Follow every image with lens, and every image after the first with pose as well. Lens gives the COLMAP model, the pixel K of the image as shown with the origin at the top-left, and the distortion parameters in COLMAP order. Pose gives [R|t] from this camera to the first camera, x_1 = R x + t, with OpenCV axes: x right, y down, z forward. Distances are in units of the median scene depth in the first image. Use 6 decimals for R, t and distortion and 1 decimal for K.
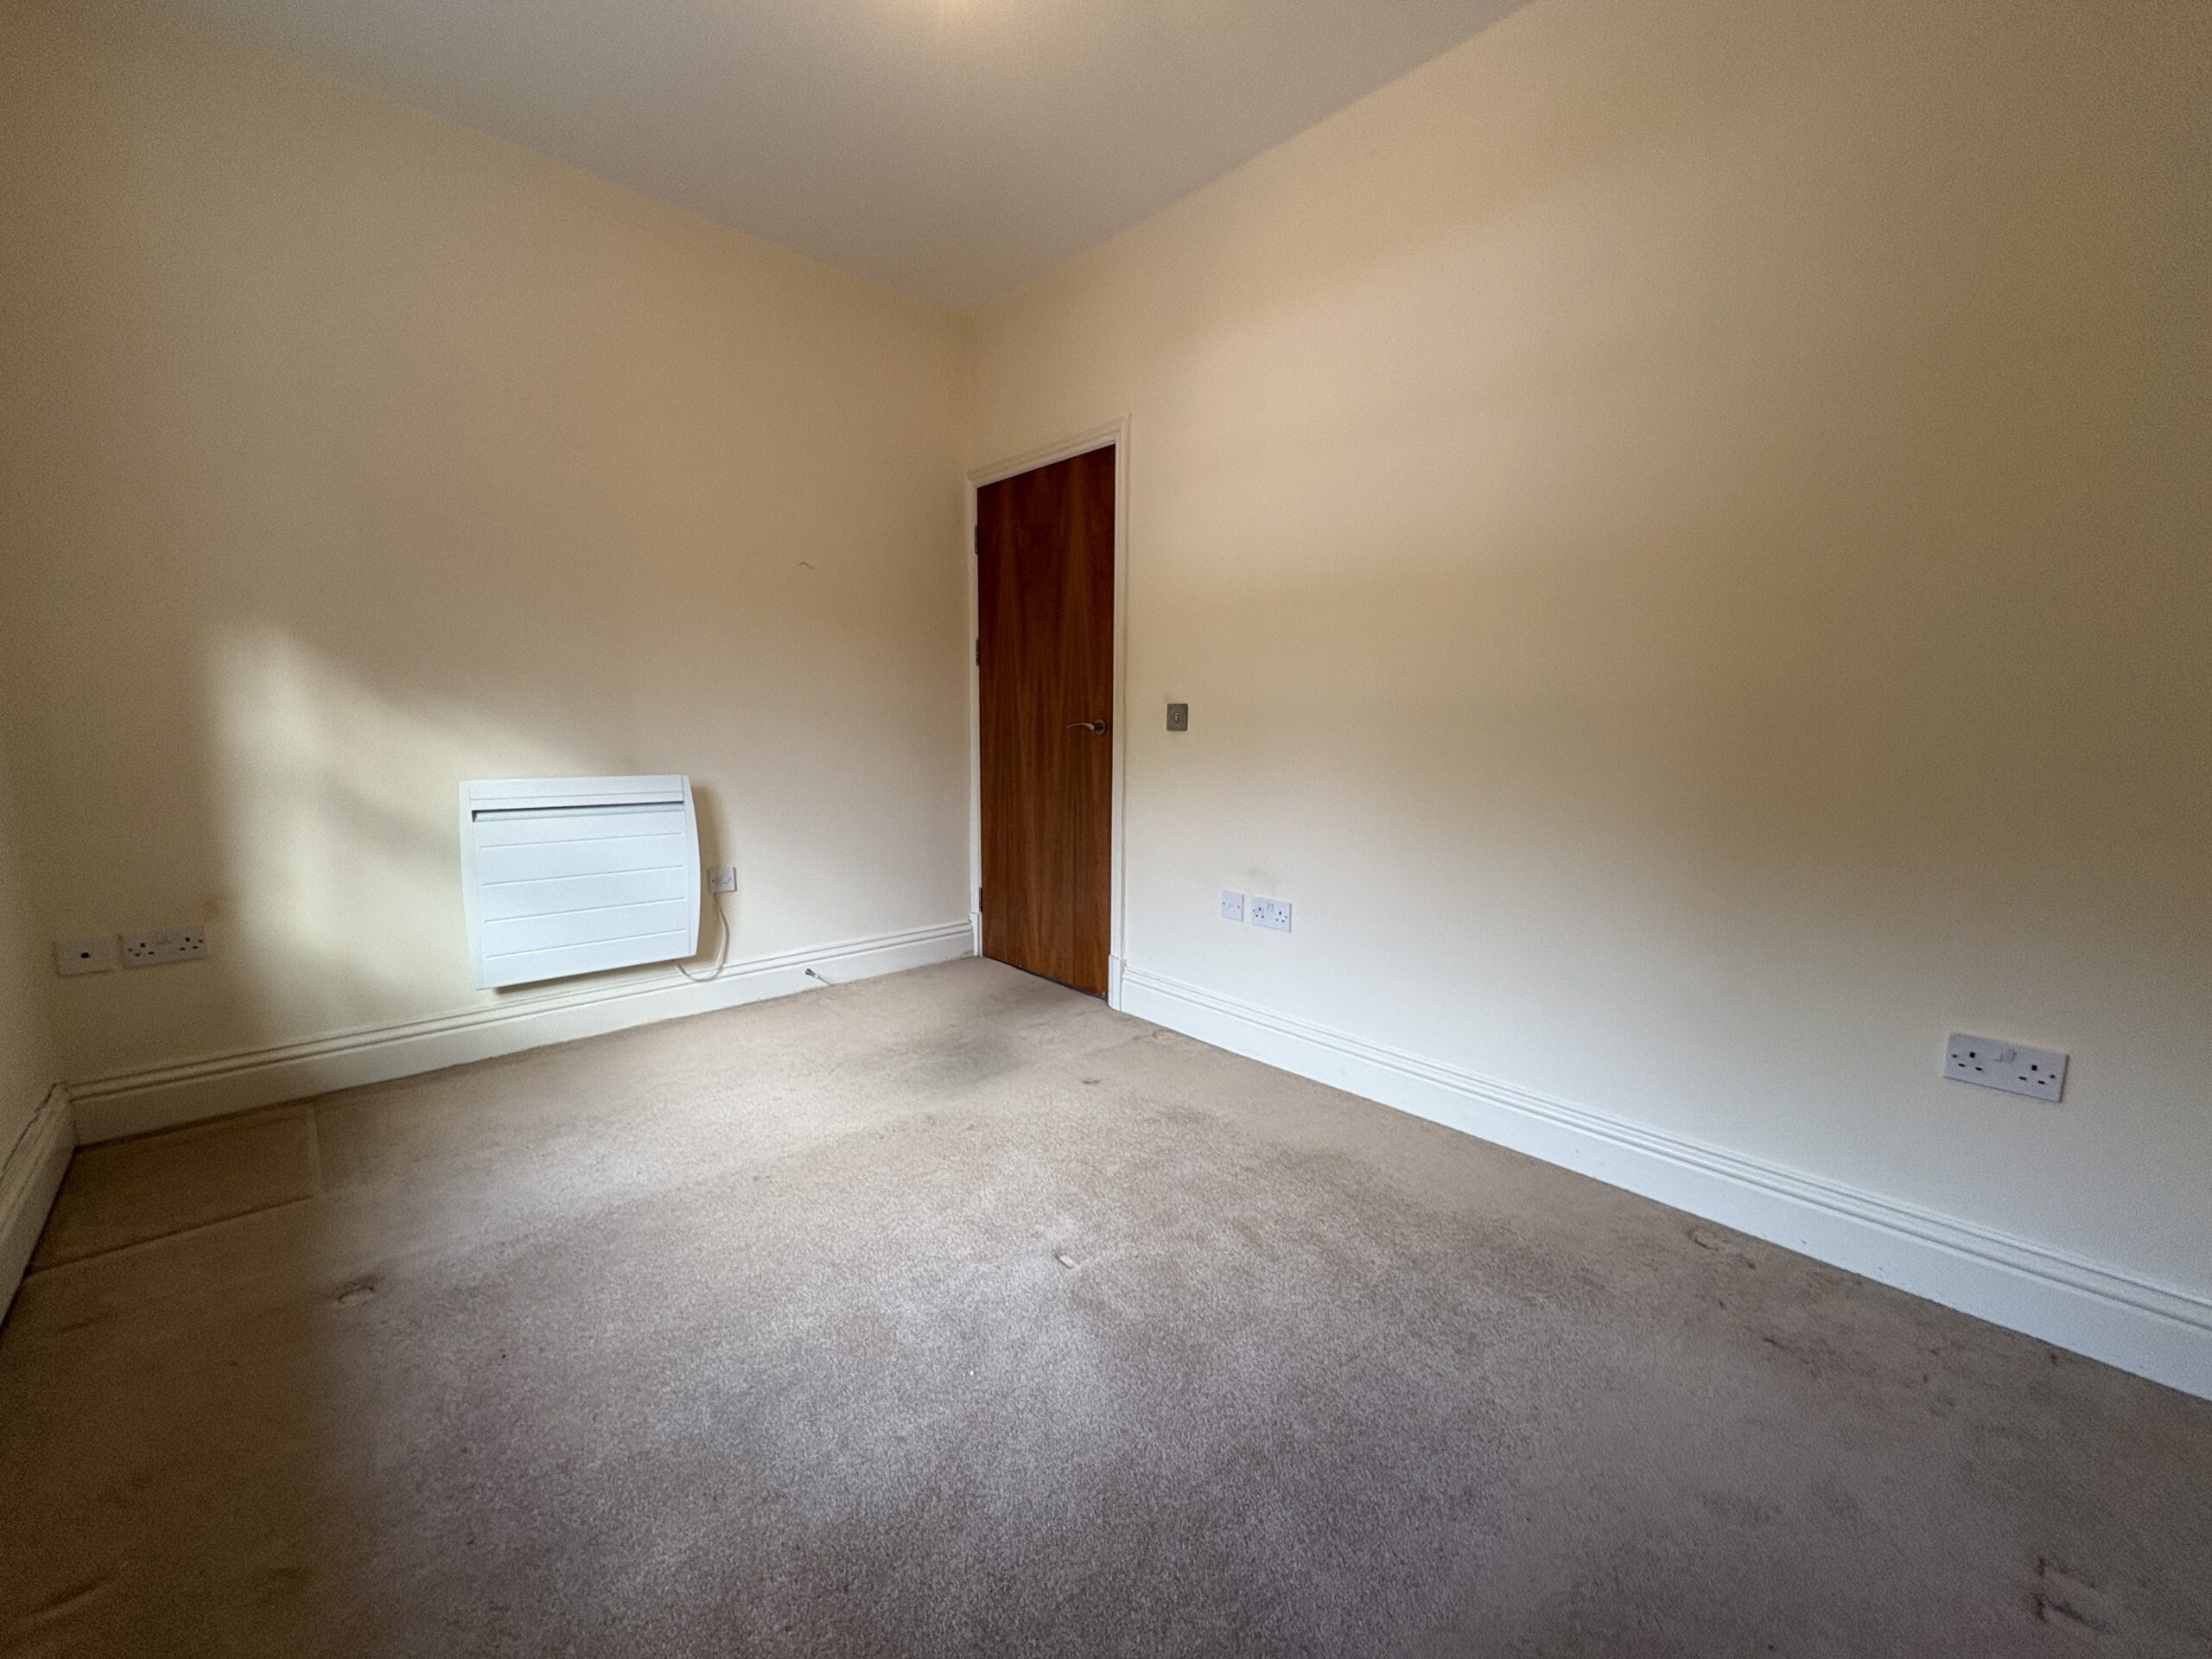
lens RADIAL K [[879.1, 0, 1108.0], [0, 879.1, 827.2], [0, 0, 1]] dist [0.000224, 0.000366]
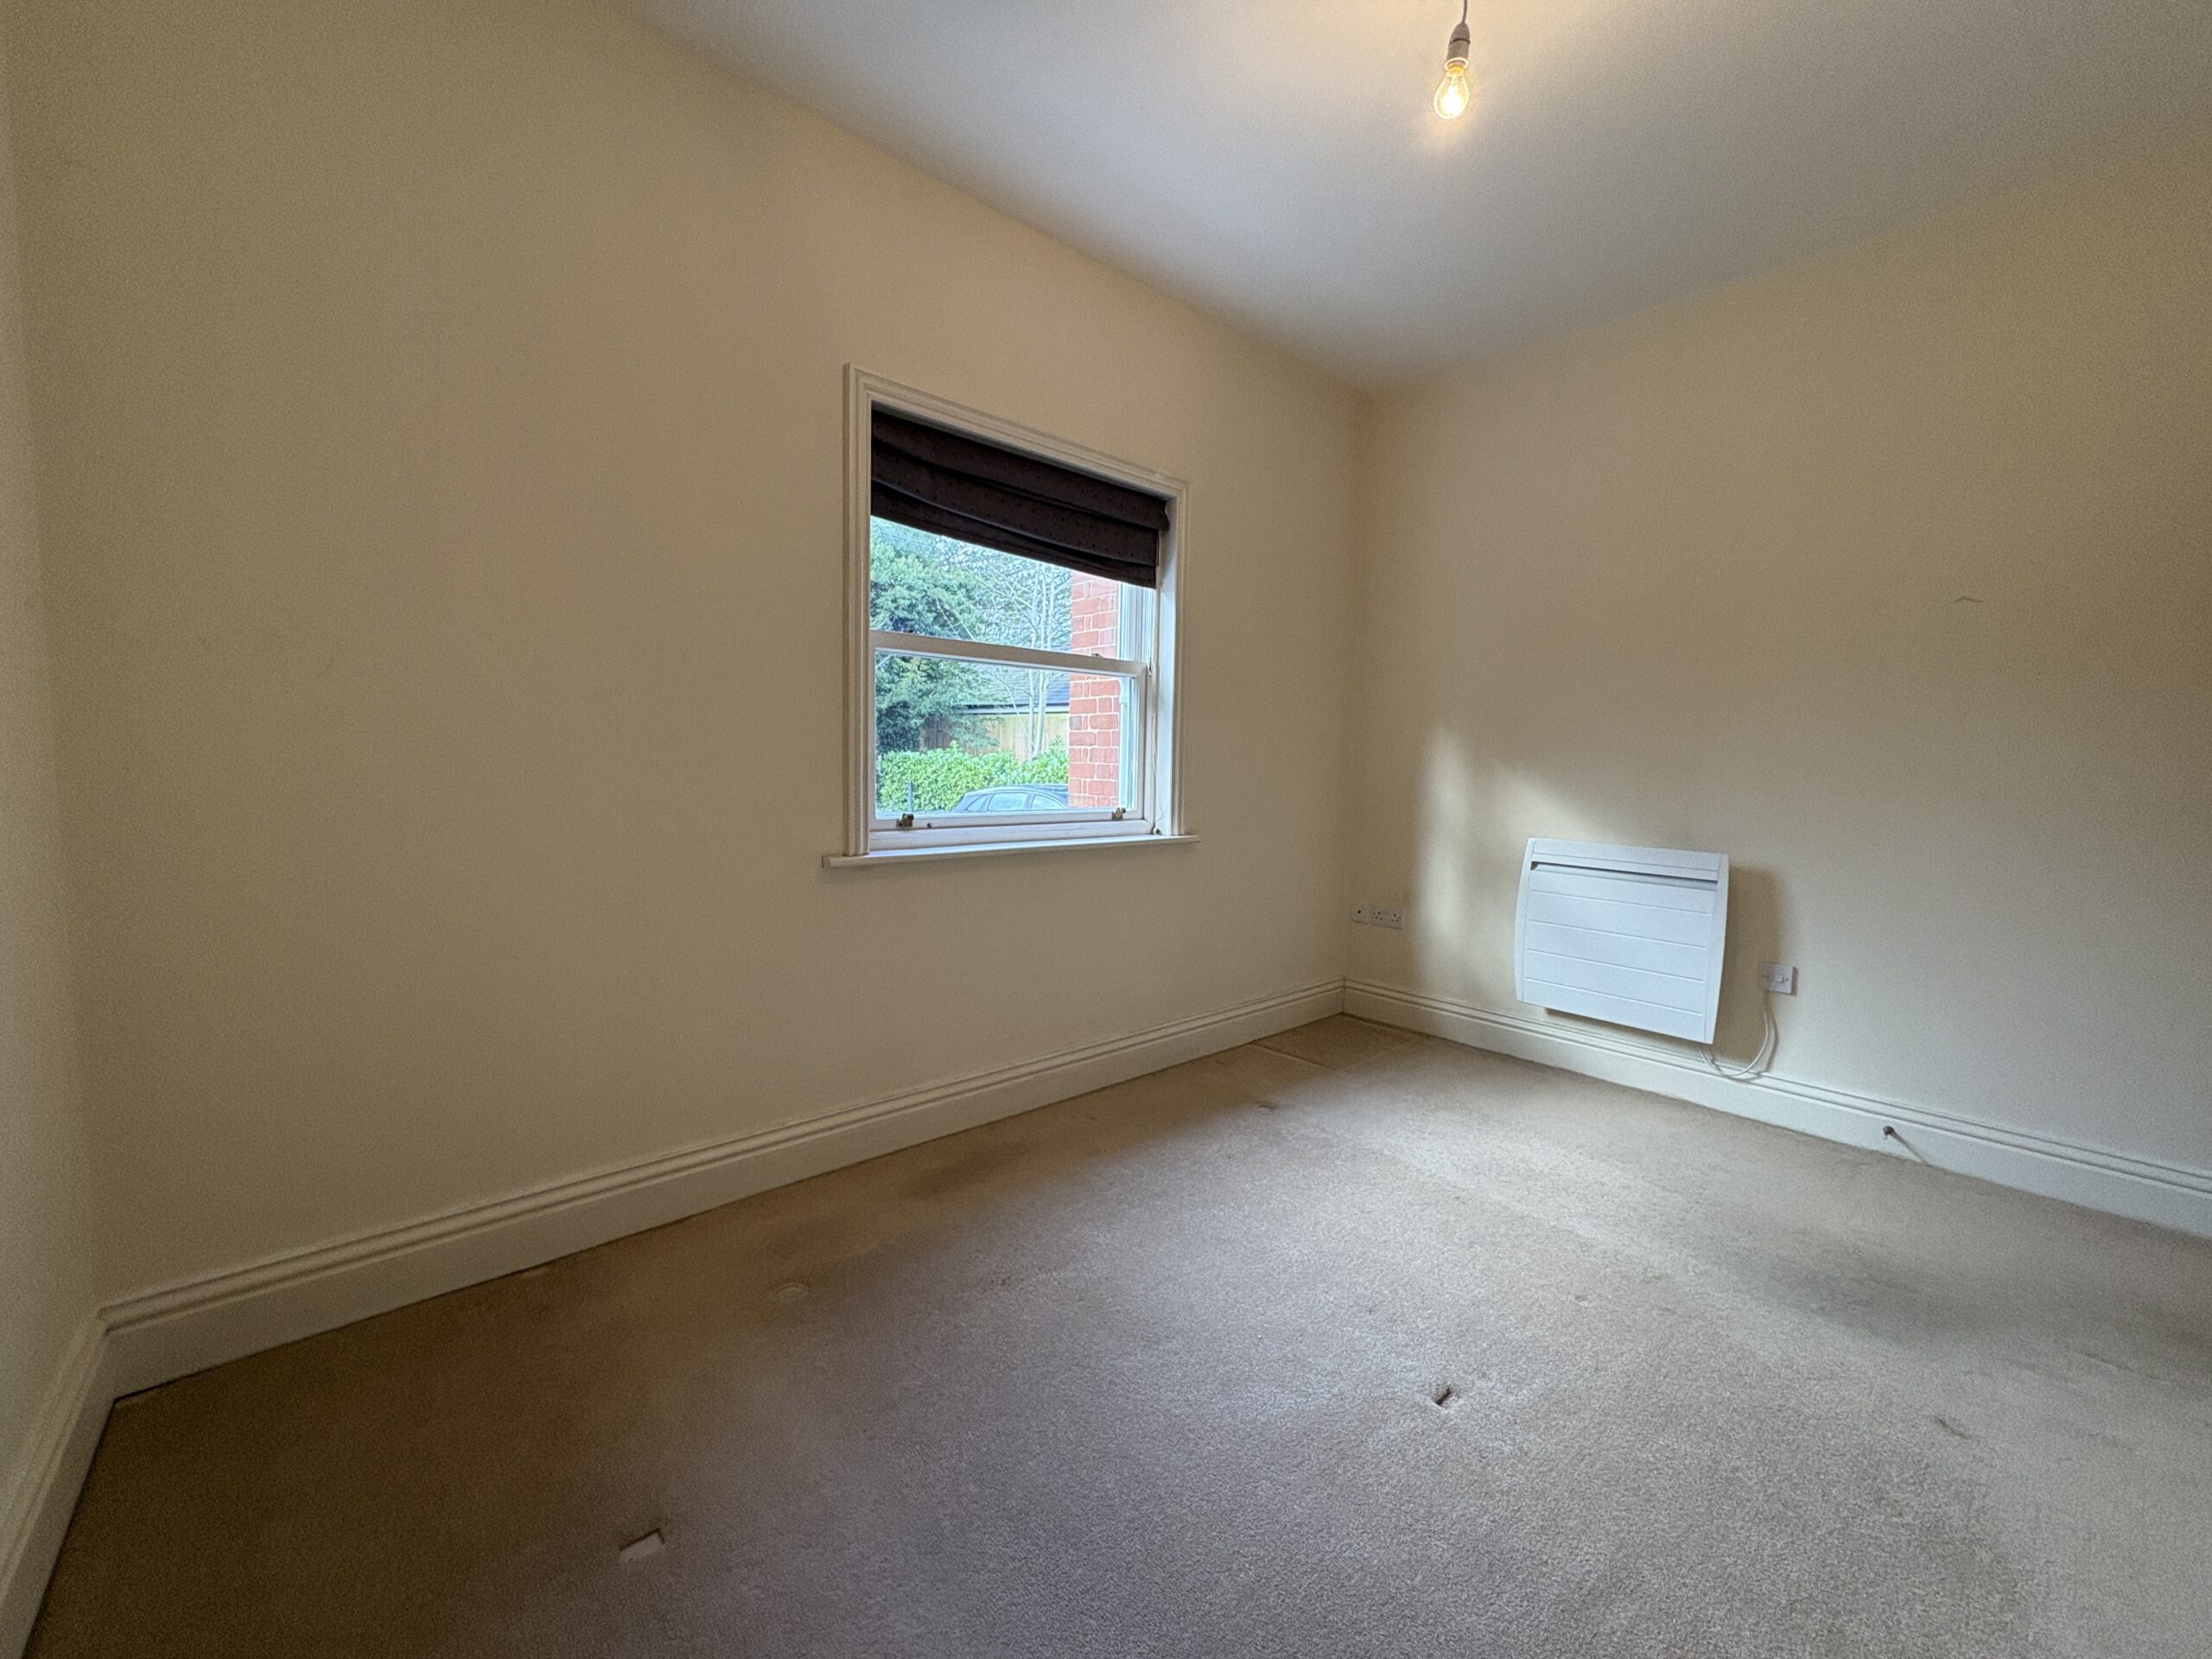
lens RADIAL K [[879.1, 0, 1108.0], [0, 879.1, 827.2], [0, 0, 1]] dist [0.000224, 0.000366]
pose [[-0.042857, 0.061410, -0.997192, 0.521314], [-0.142377, 0.987547, 0.066935, -0.059781], [0.988884, 0.144846, -0.033580, 0.385741]]
